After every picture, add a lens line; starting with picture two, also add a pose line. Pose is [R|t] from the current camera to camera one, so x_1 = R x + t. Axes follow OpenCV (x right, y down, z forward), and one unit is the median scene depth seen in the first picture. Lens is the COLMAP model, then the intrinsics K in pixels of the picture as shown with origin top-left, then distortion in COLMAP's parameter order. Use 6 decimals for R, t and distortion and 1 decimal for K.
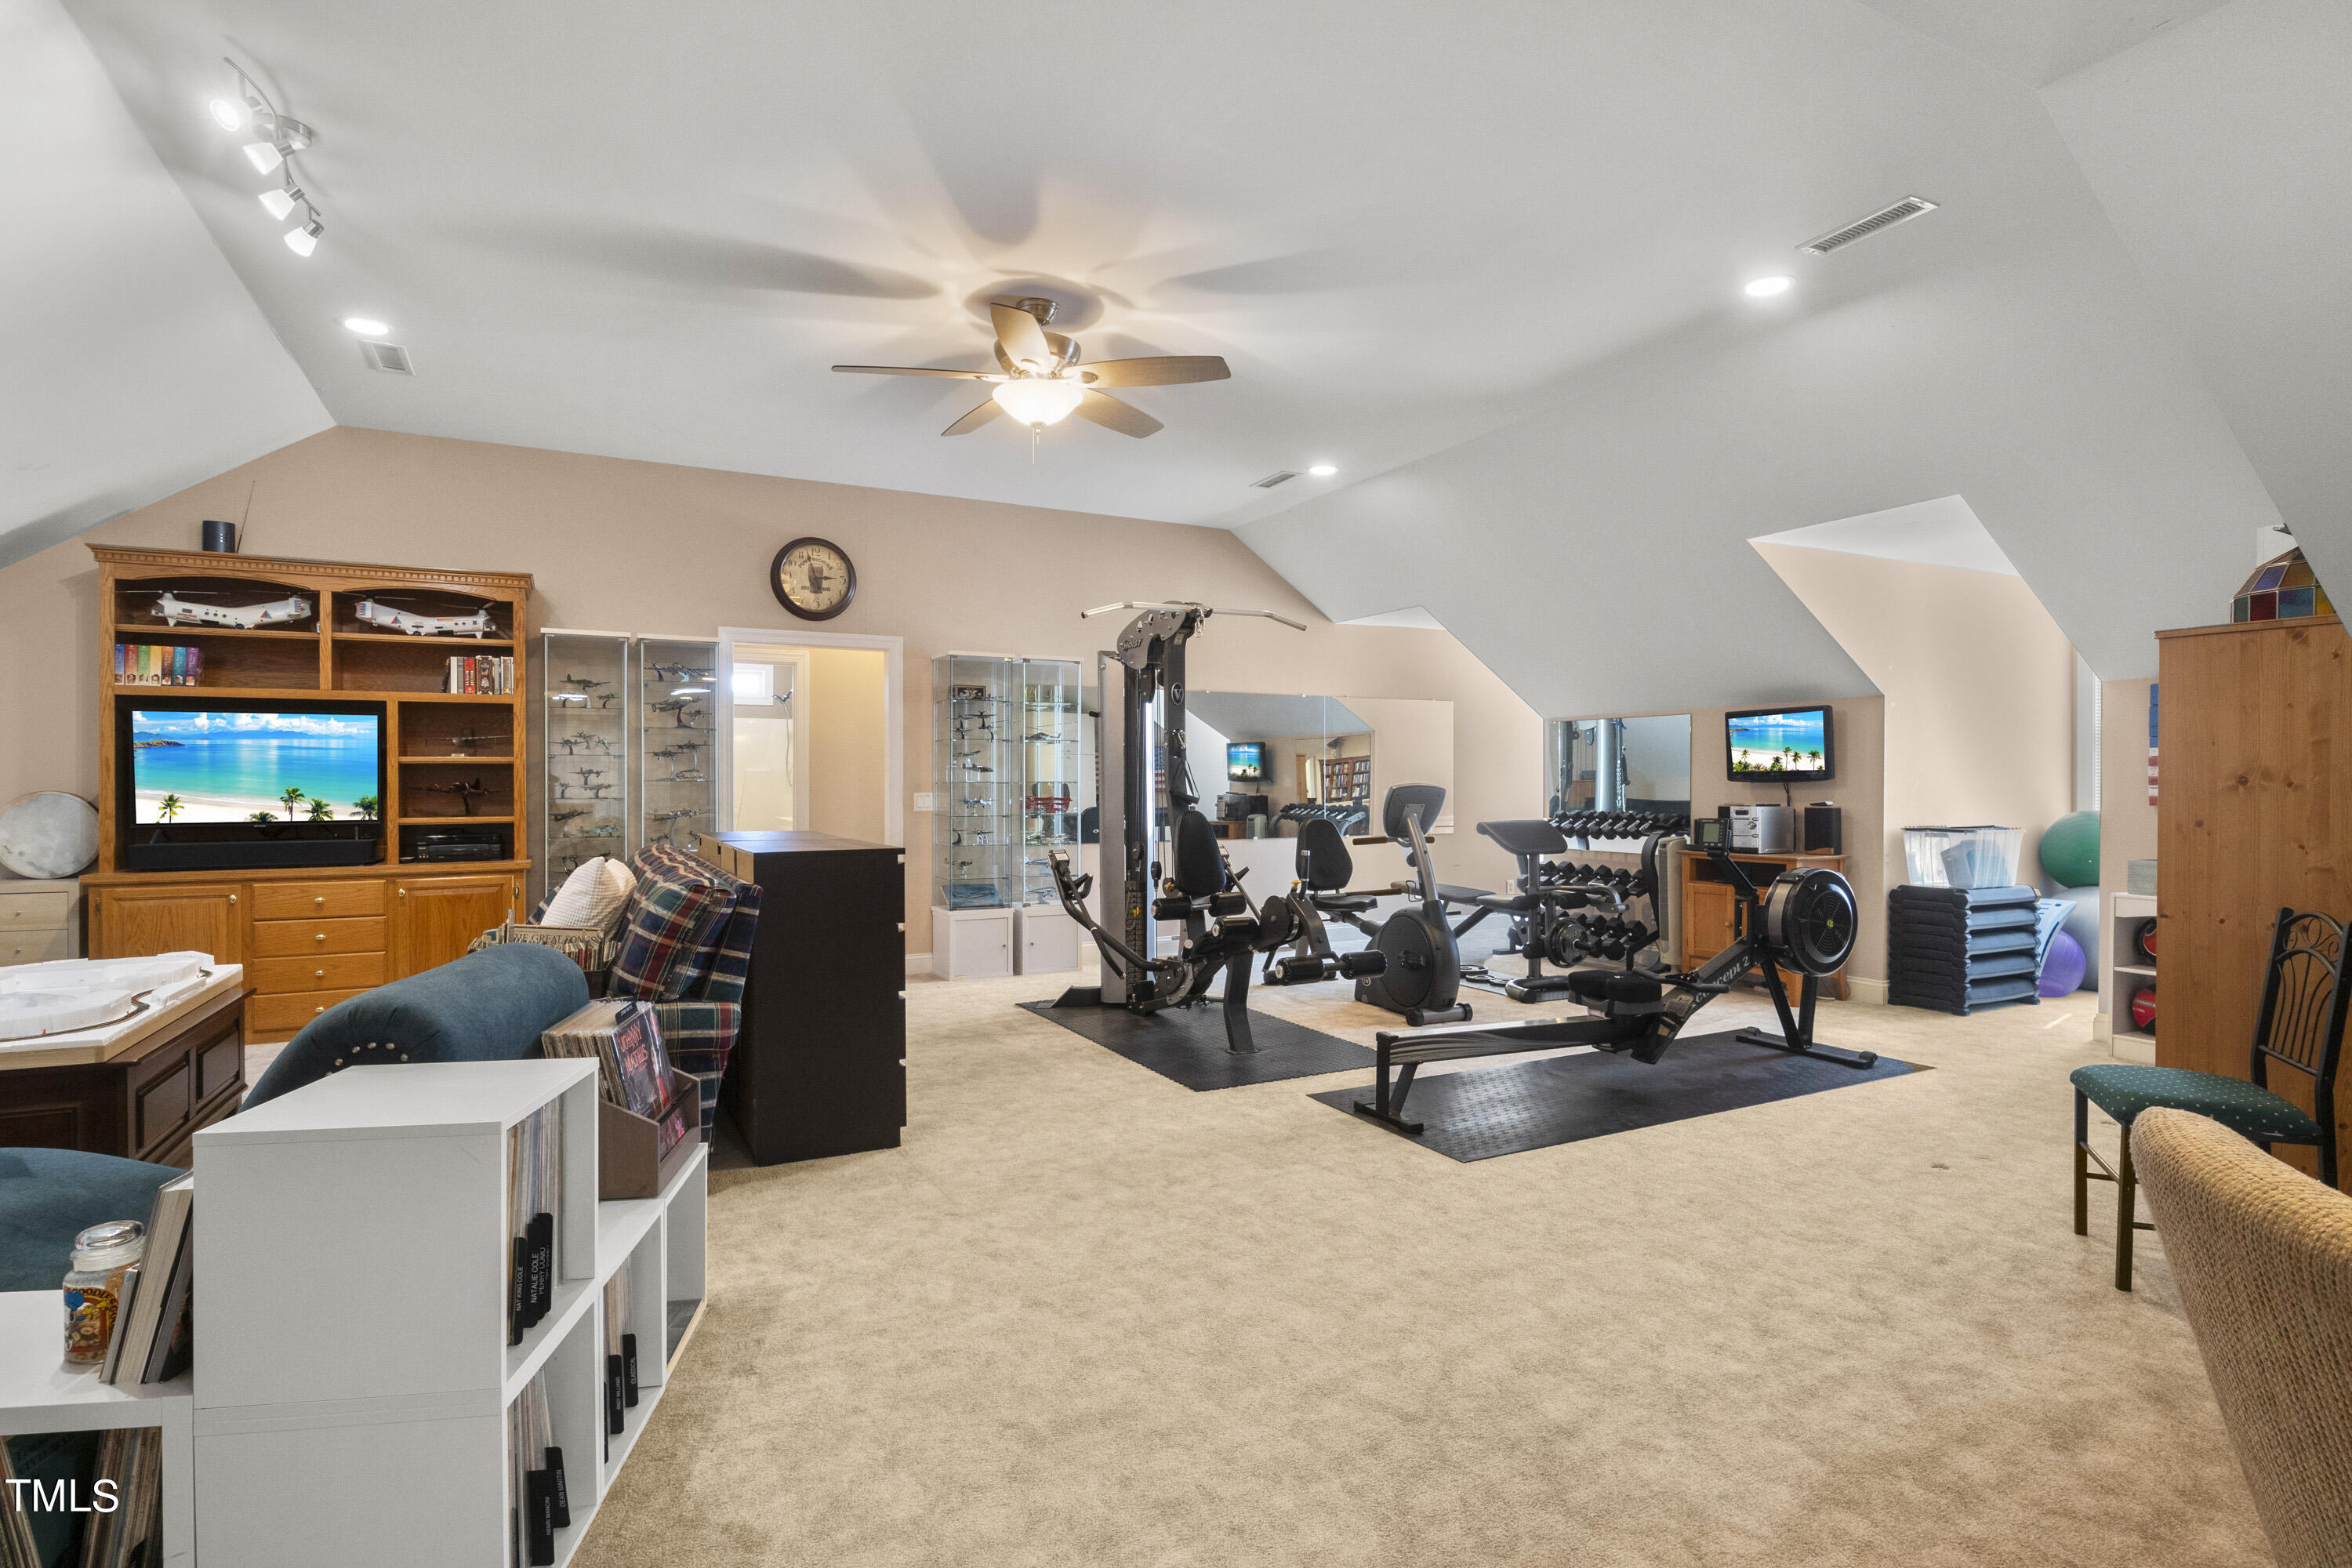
lens RADIAL K [[1169.5, 0, 1180.8], [0, 1169.5, 779.3], [0, 0, 1]] dist [-0.005523, 0.000145]
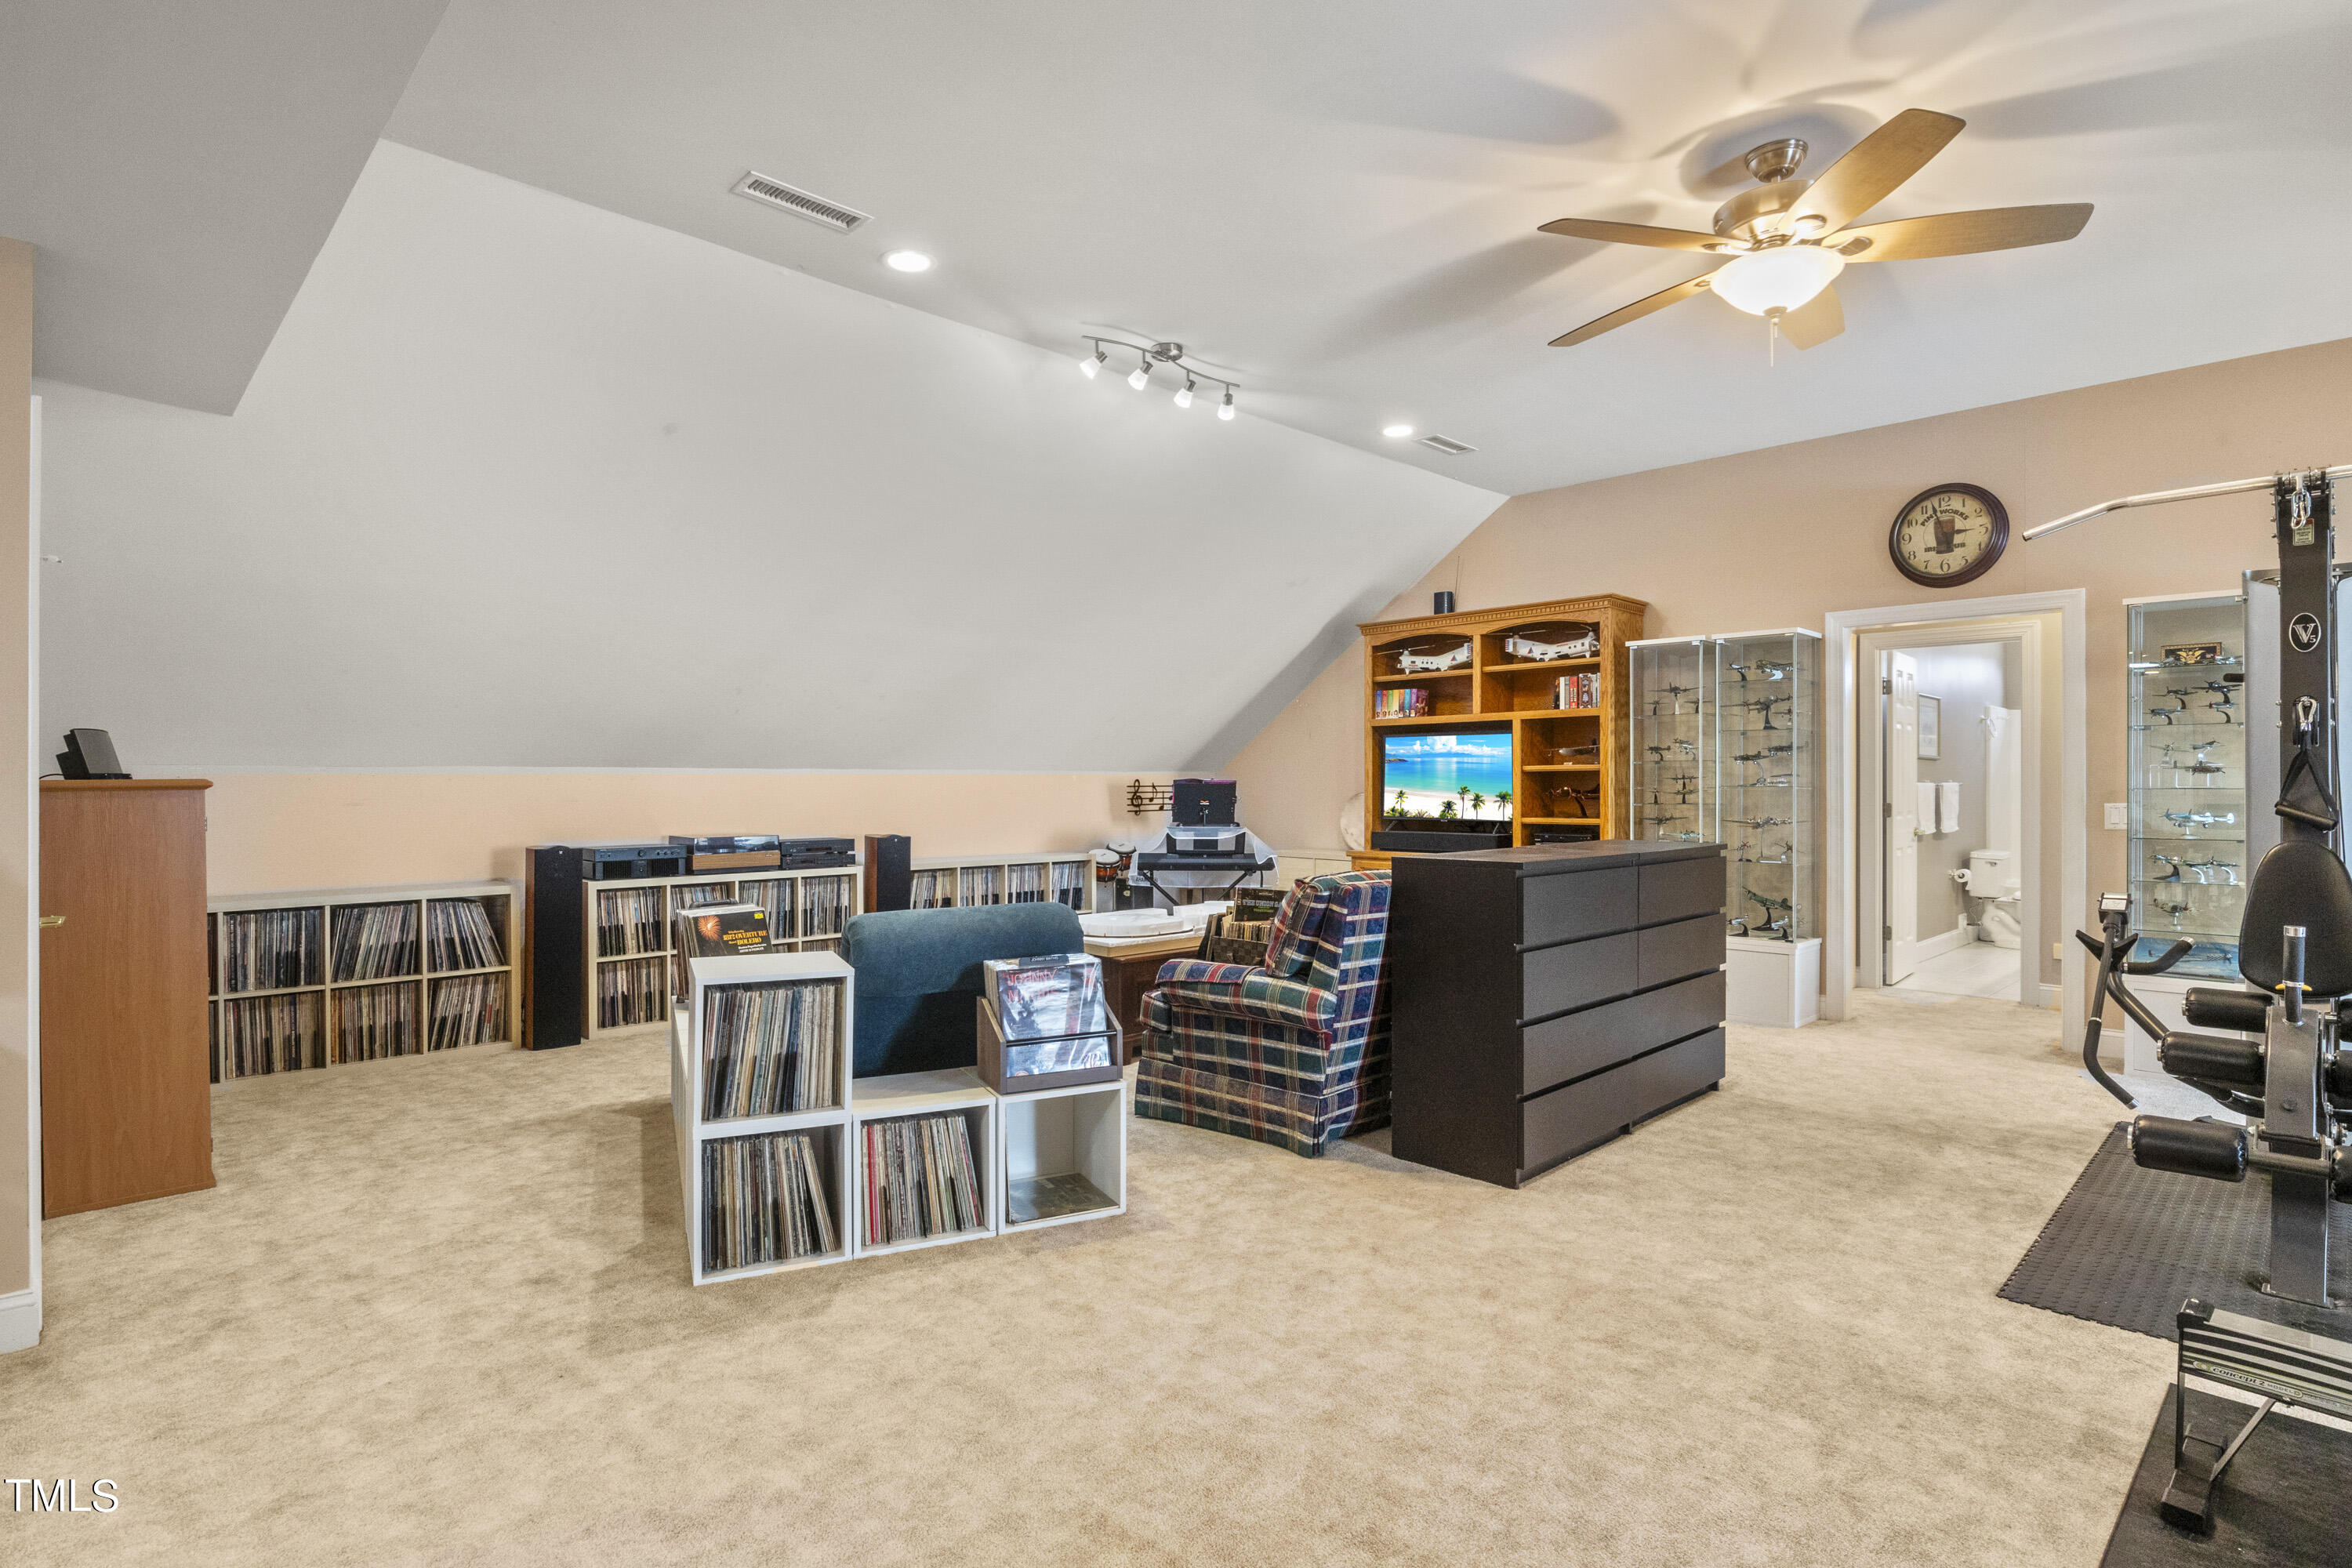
lens RADIAL K [[1169.5, 0, 1180.8], [0, 1169.5, 779.3], [0, 0, 1]] dist [-0.005523, 0.000145]
pose [[0.294131, -0.003948, -0.955757, 0.467633], [0.002452, 0.999991, -0.003377, -0.003157], [0.955762, -0.001350, 0.294138, 0.405852]]
